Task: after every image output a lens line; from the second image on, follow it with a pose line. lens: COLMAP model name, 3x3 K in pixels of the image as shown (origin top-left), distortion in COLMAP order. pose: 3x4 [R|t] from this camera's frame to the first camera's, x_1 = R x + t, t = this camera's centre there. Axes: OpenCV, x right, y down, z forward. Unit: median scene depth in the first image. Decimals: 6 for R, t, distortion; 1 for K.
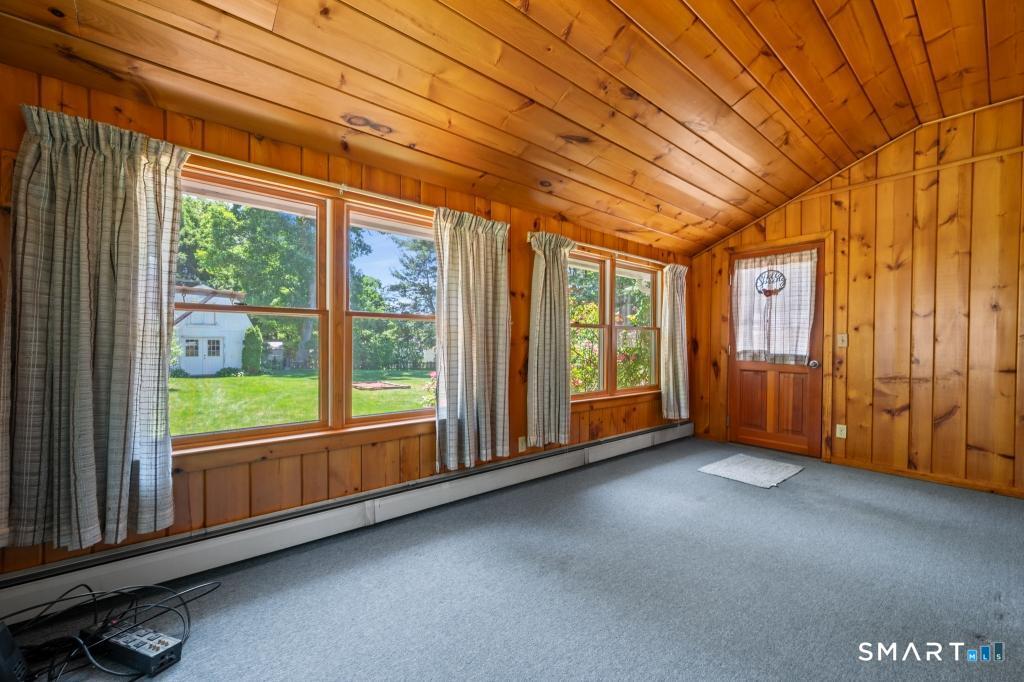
lens RADIAL K [[407.6, 0, 513.6], [0, 407.6, 338.1], [0, 0, 1]] dist [0.002335, 0.000082]
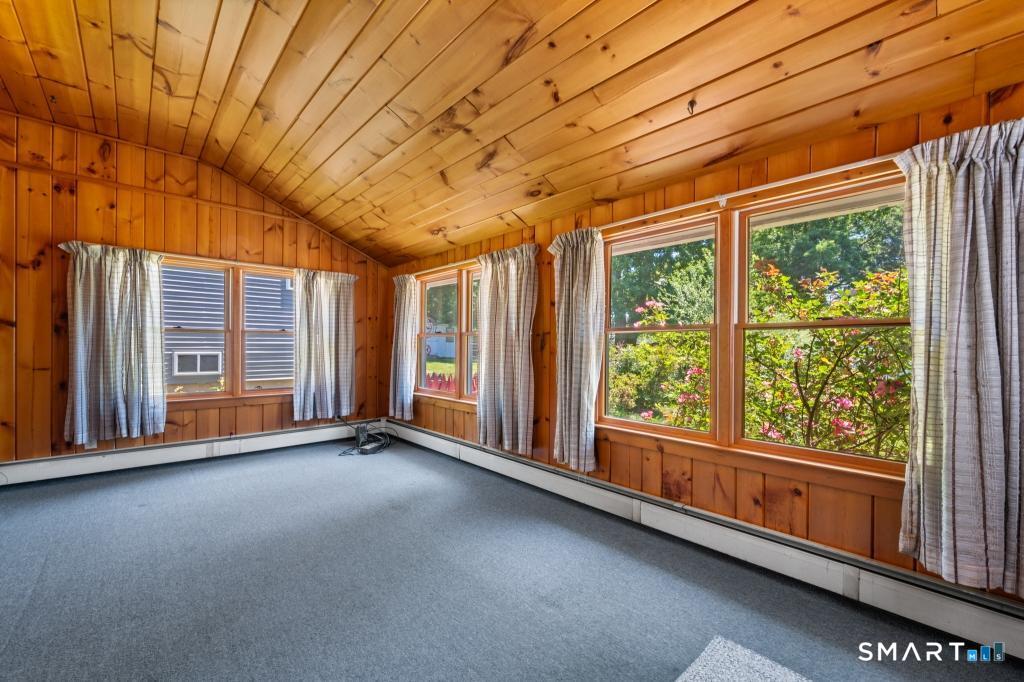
lens RADIAL K [[407.6, 0, 513.6], [0, 407.6, 348.7], [0, 0, 1]] dist [0.002335, 0.000082]
pose [[0.058256, -0.012546, -0.998223, 1.139757], [-0.010514, 0.999858, -0.013180, 0.024286], [0.998246, 0.011263, 0.058116, 0.966066]]
